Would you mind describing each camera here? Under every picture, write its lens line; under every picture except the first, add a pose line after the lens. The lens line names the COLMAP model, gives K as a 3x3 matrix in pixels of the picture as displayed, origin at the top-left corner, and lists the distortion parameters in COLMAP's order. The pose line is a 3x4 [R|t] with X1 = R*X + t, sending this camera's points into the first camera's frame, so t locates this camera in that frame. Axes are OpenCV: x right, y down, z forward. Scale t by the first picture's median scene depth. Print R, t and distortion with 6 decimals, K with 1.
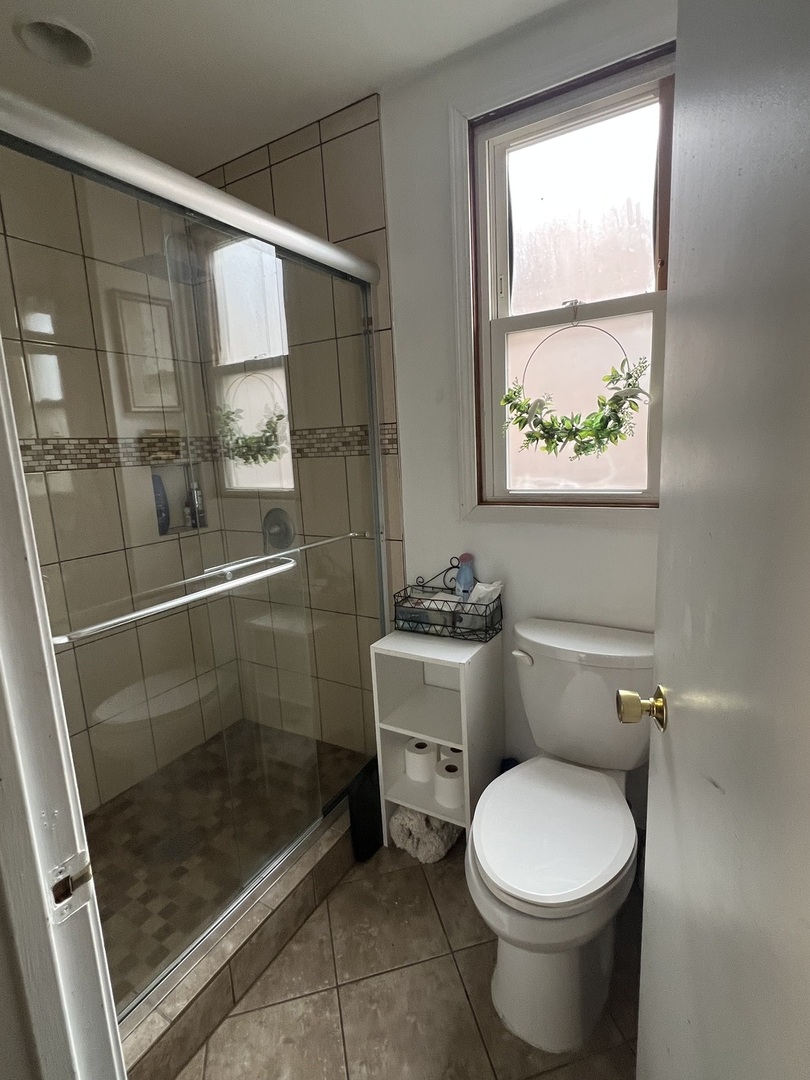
lens RADIAL K [[519.4, 0, 407.5], [0, 519.4, 537.0], [0, 0, 1]] dist [-0.004128, 0.002264]
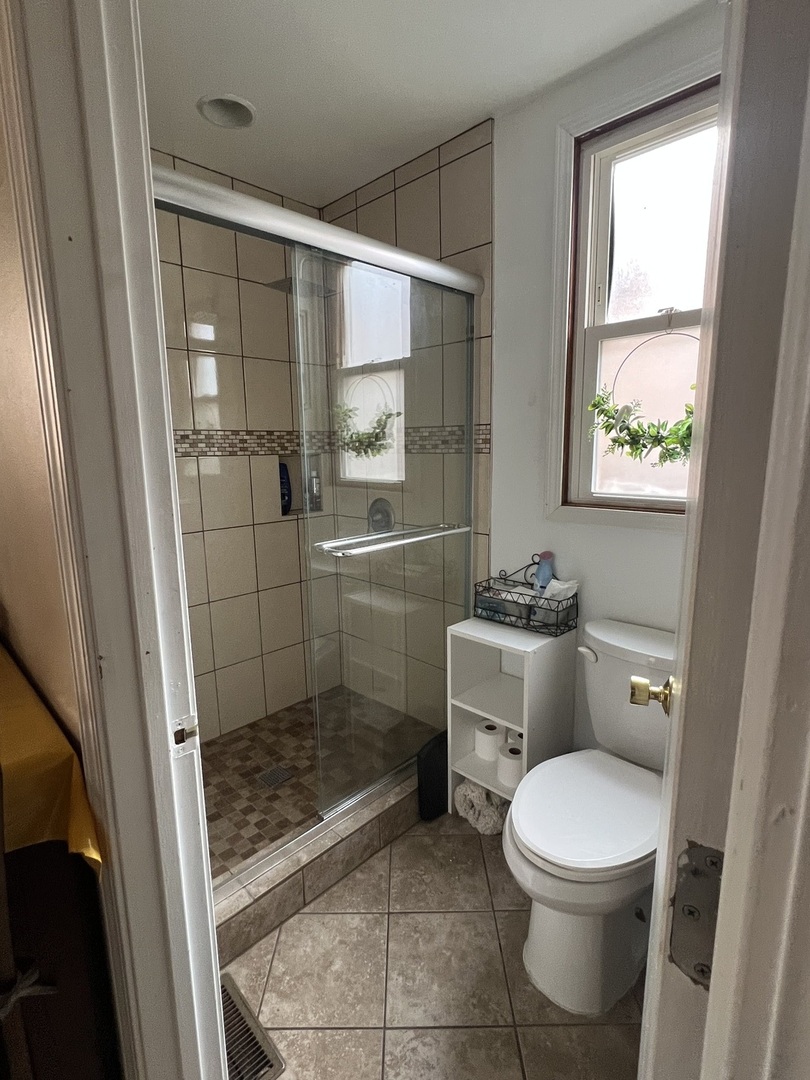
lens RADIAL K [[519.4, 0, 402.2], [0, 519.4, 537.6], [0, 0, 1]] dist [-0.004128, 0.002264]
pose [[0.969695, 0.076083, -0.232170, 0.079066], [-0.073898, 0.997101, 0.018109, 0.007763], [0.232875, -0.000403, 0.972507, -0.093586]]
